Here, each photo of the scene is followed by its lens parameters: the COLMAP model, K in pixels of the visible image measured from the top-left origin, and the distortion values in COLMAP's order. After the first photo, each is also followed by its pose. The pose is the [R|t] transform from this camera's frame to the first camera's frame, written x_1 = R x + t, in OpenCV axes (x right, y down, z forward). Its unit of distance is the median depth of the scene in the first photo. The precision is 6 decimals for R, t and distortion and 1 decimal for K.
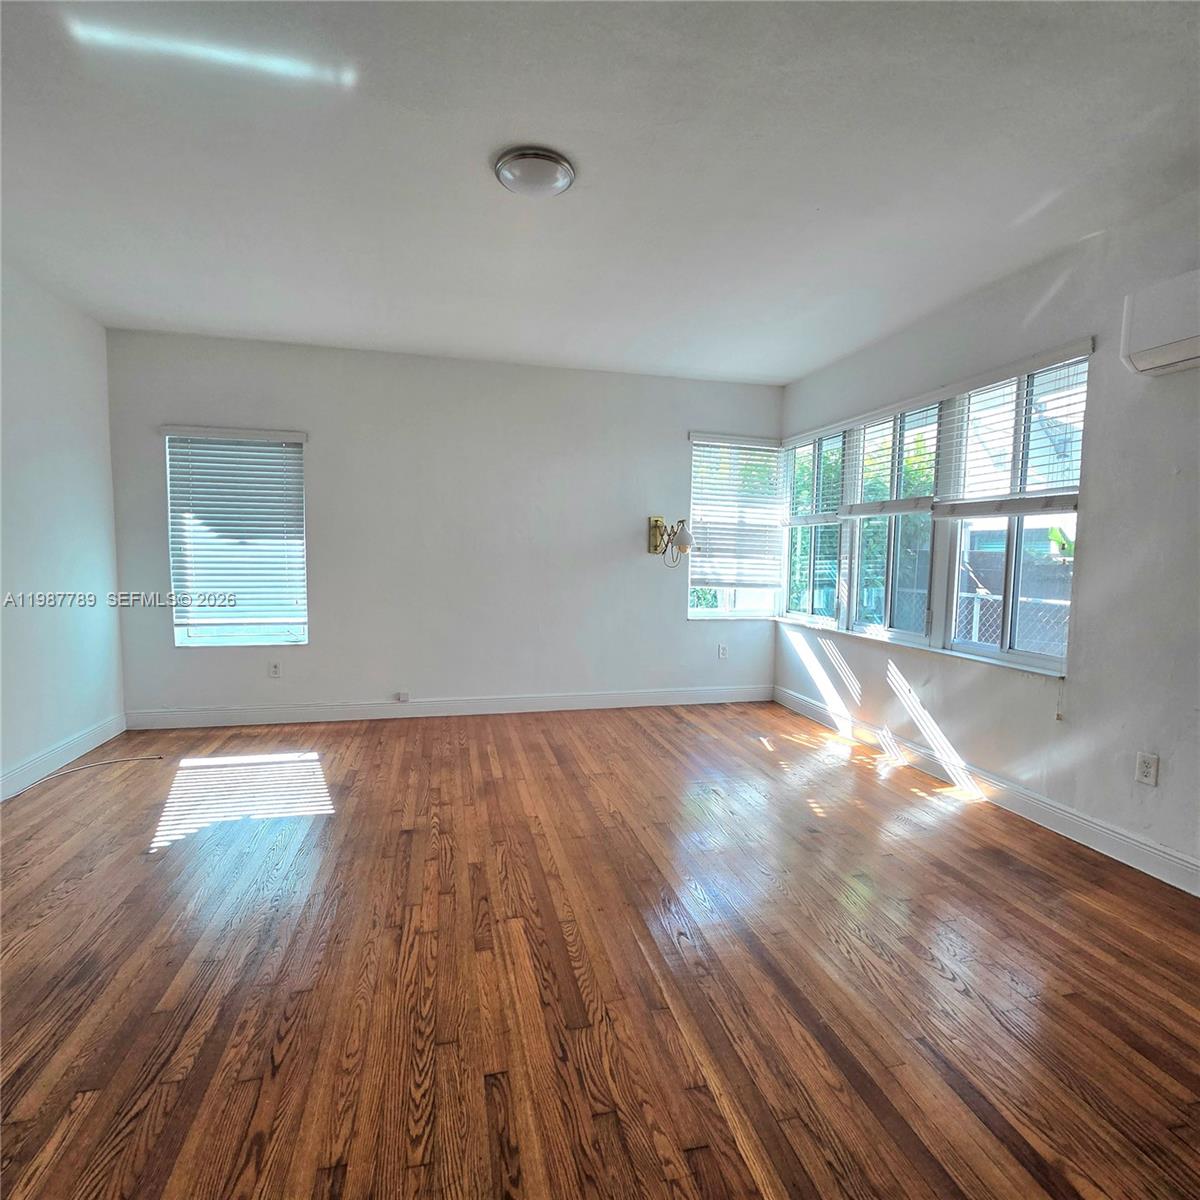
lens RADIAL K [[656.2, 0, 607.6], [0, 656.2, 605.2], [0, 0, 1]] dist [0.003793, 0.000371]
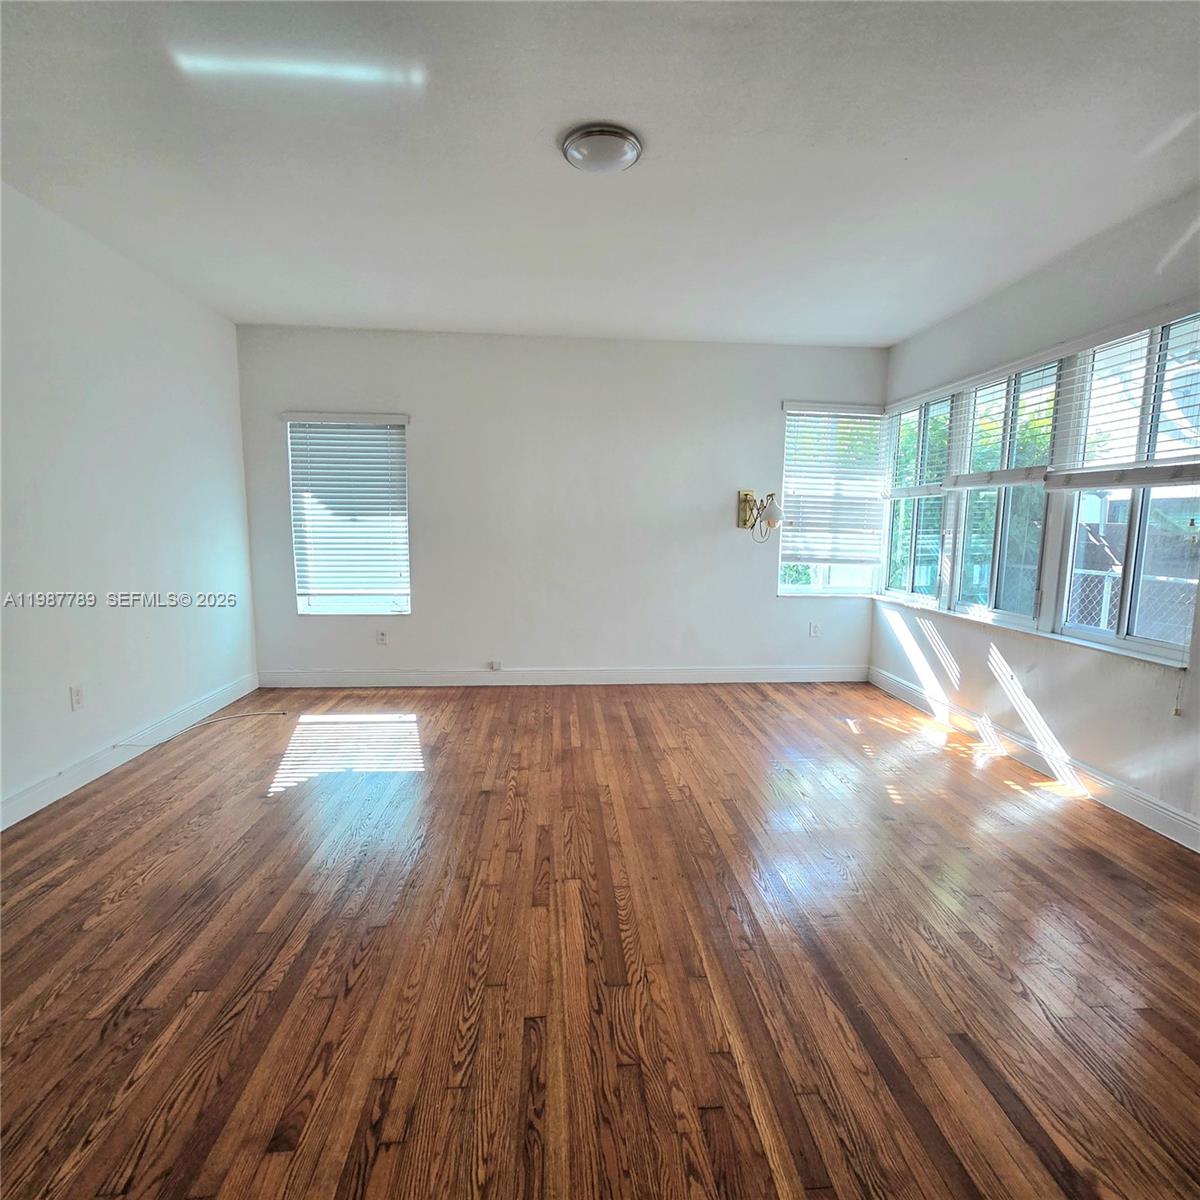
lens RADIAL K [[658.7, 0, 609.5], [0, 658.7, 605.4], [0, 0, 1]] dist [0.006666, -0.001498]
pose [[0.986779, 0.016398, -0.161241, 0.061842], [-0.009497, 0.999009, 0.043474, -0.008031], [0.161794, -0.041368, 0.985957, -0.013709]]
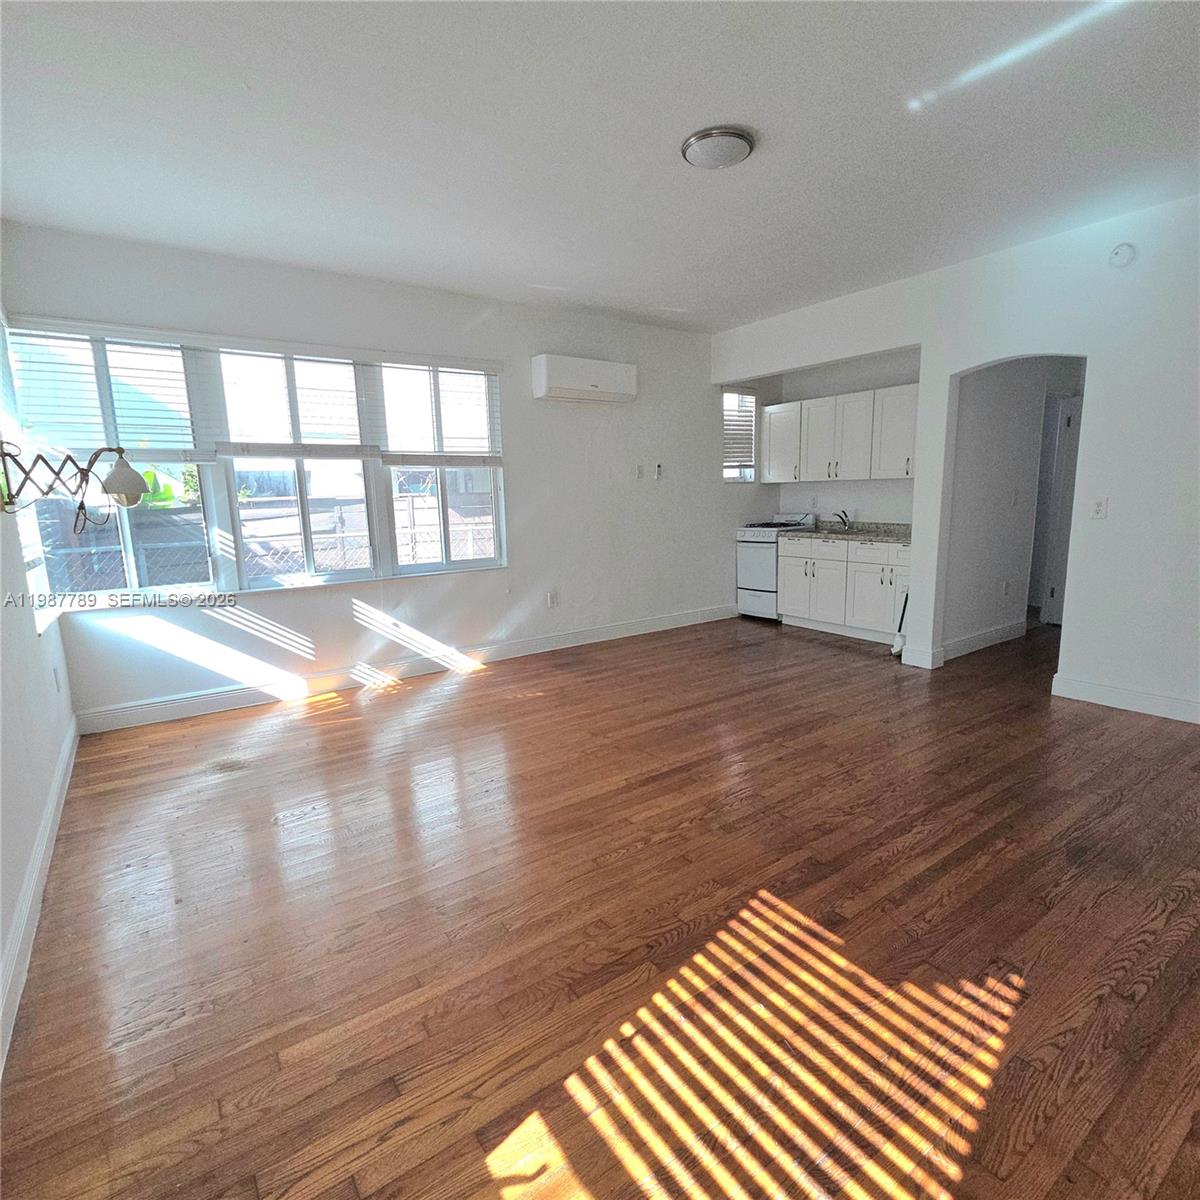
lens RADIAL K [[651.4, 0, 607.3], [0, 651.4, 605.2], [0, 0, 1]] dist [0.005611, 0.000992]
pose [[-0.367250, -0.165385, 0.915301, -0.960696], [0.092513, 0.972690, 0.212874, -0.129597], [-0.925510, 0.162855, -0.341920, 1.370399]]
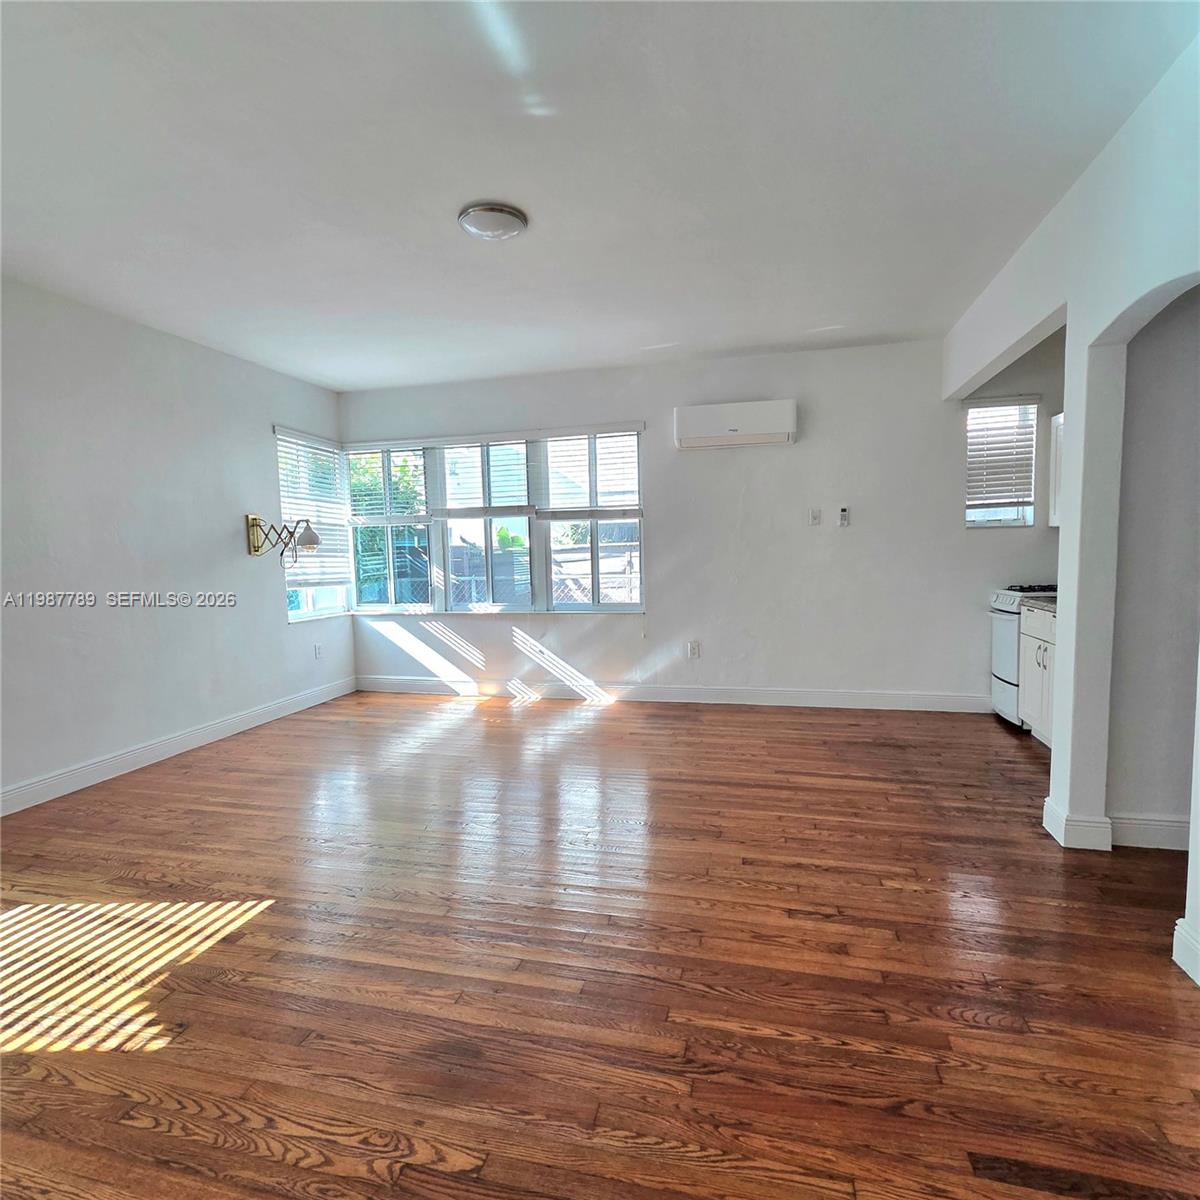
lens RADIAL K [[656.2, 0, 607.6], [0, 656.2, 605.2], [0, 0, 1]] dist [0.003793, 0.000371]
pose [[0.466671, -0.100705, 0.878679, -0.904081], [0.100073, 0.993128, 0.060673, -0.028281], [-0.878751, 0.059618, 0.473542, 0.258568]]
